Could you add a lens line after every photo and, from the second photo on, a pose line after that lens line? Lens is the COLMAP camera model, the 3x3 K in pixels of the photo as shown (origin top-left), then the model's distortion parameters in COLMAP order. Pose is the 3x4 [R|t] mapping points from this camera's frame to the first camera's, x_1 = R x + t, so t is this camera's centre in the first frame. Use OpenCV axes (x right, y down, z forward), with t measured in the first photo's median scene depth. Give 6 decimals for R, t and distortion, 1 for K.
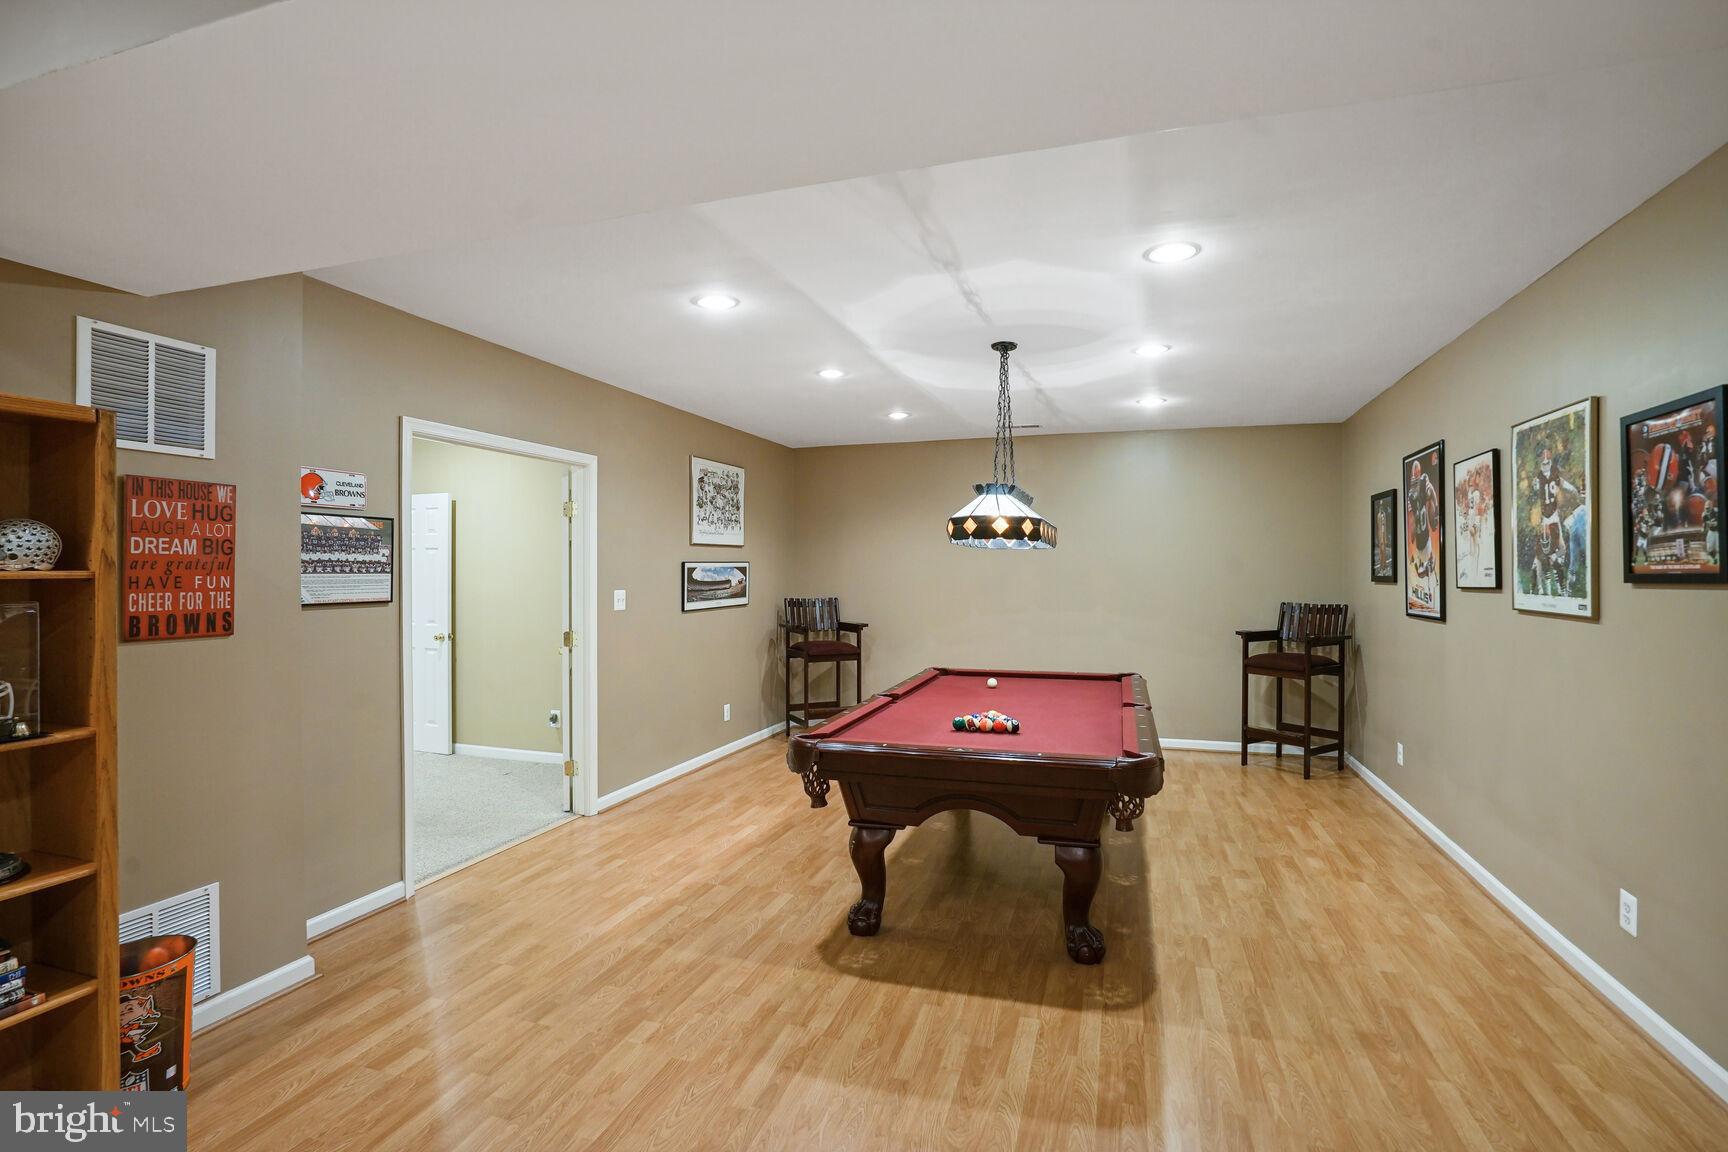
lens RADIAL K [[840.9, 0, 866.2], [0, 840.9, 569.8], [0, 0, 1]] dist [-0.043639, -0.000229]
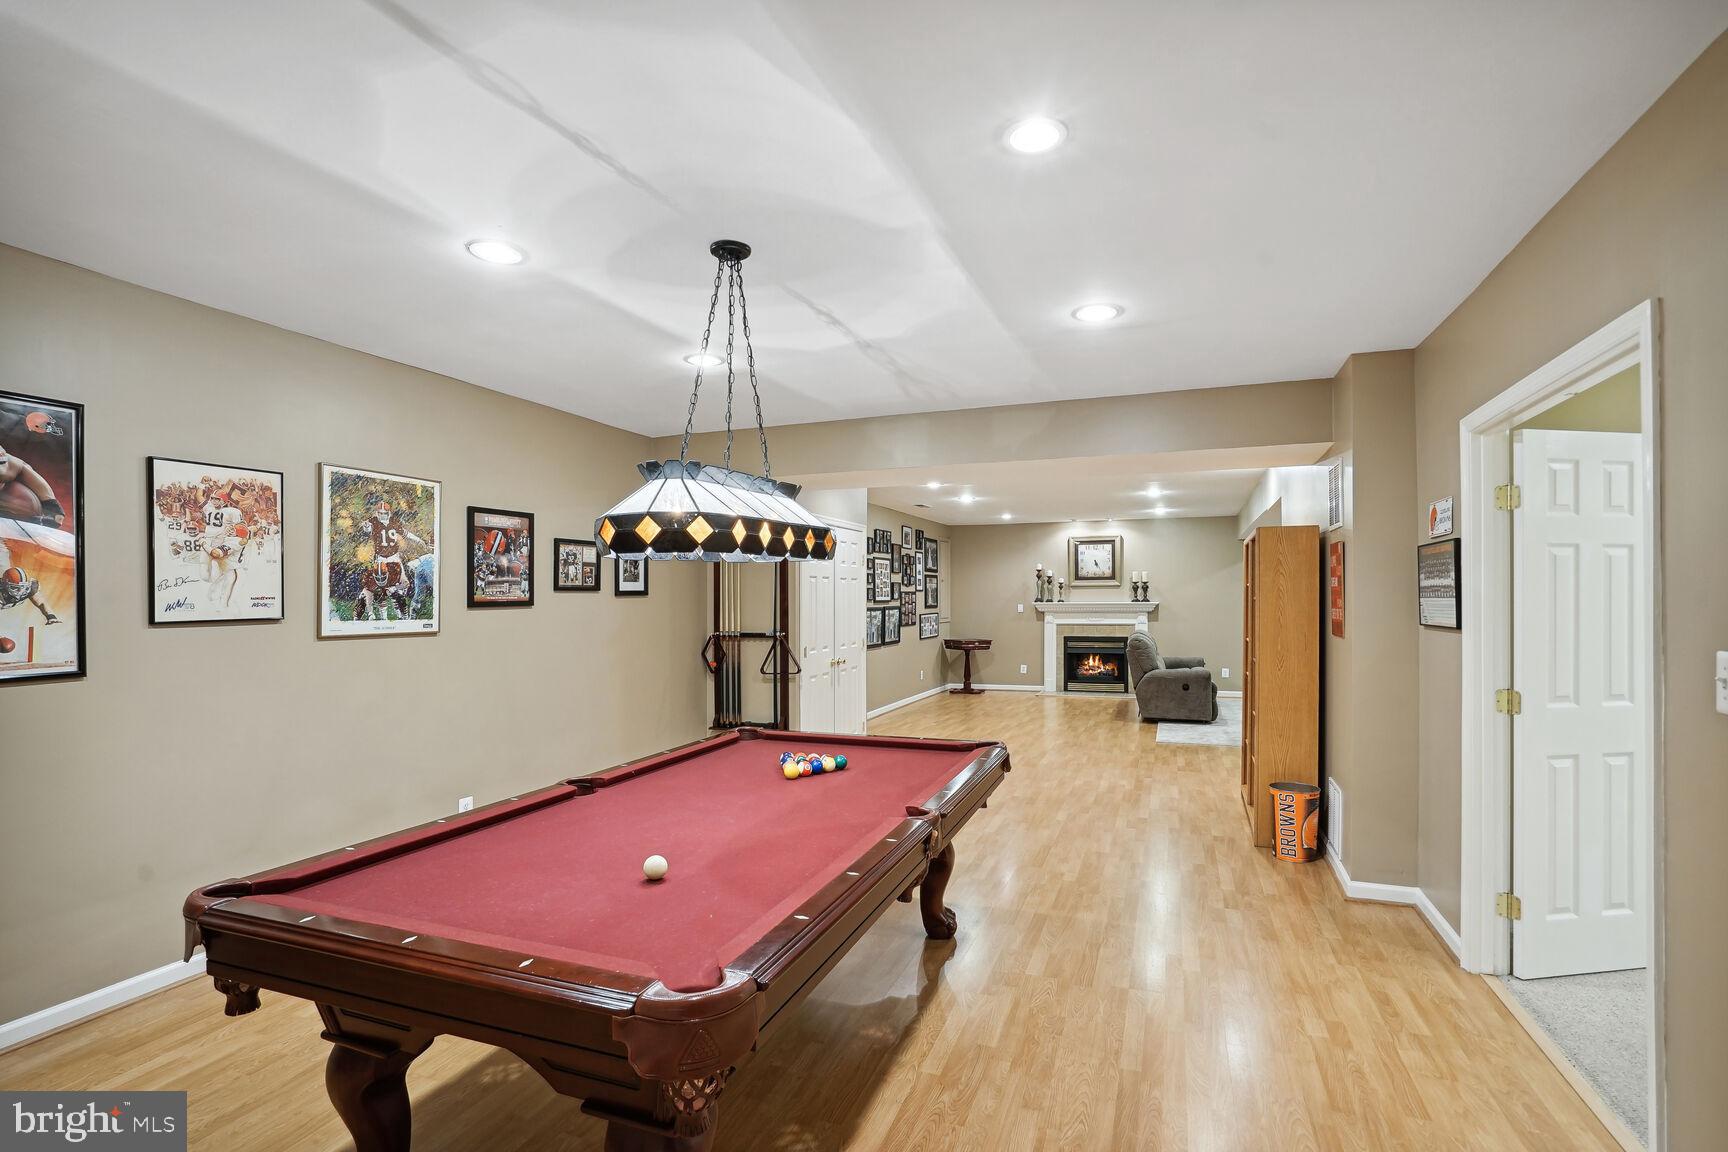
lens RADIAL K [[840.9, 0, 867.5], [0, 840.9, 594.6], [0, 0, 1]] dist [-0.043639, -0.000229]
pose [[-0.998566, 0.004176, 0.053370, 0.035258], [0.003786, 0.999965, -0.007419, 0.005206], [-0.053399, -0.007206, -0.998547, 2.261251]]
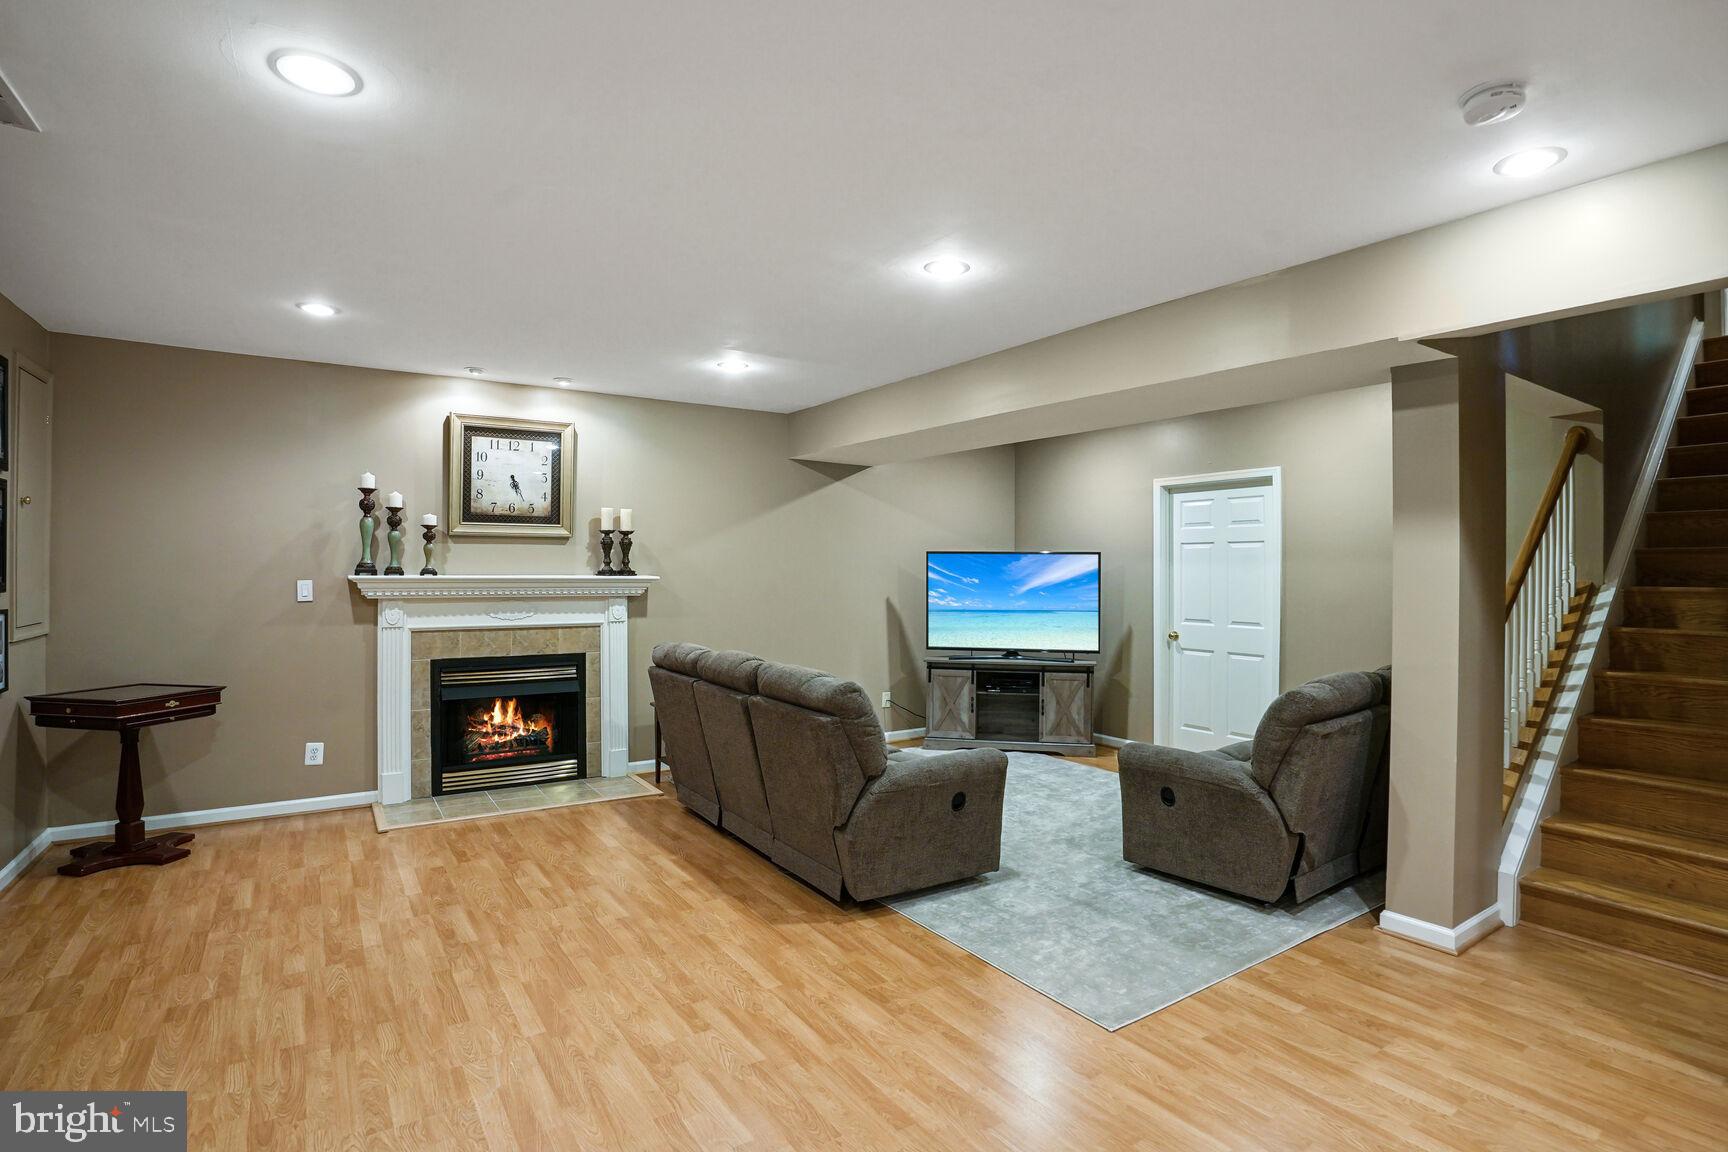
lens RADIAL K [[840.9, 0, 864.6], [0, 840.9, 578.1], [0, 0, 1]] dist [-0.043639, -0.000229]
pose [[-0.629640, 0.003952, -0.776877, 0.034716], [-0.007909, 0.999903, 0.011497, 0.004791], [0.776847, 0.013383, -0.629548, 2.140500]]
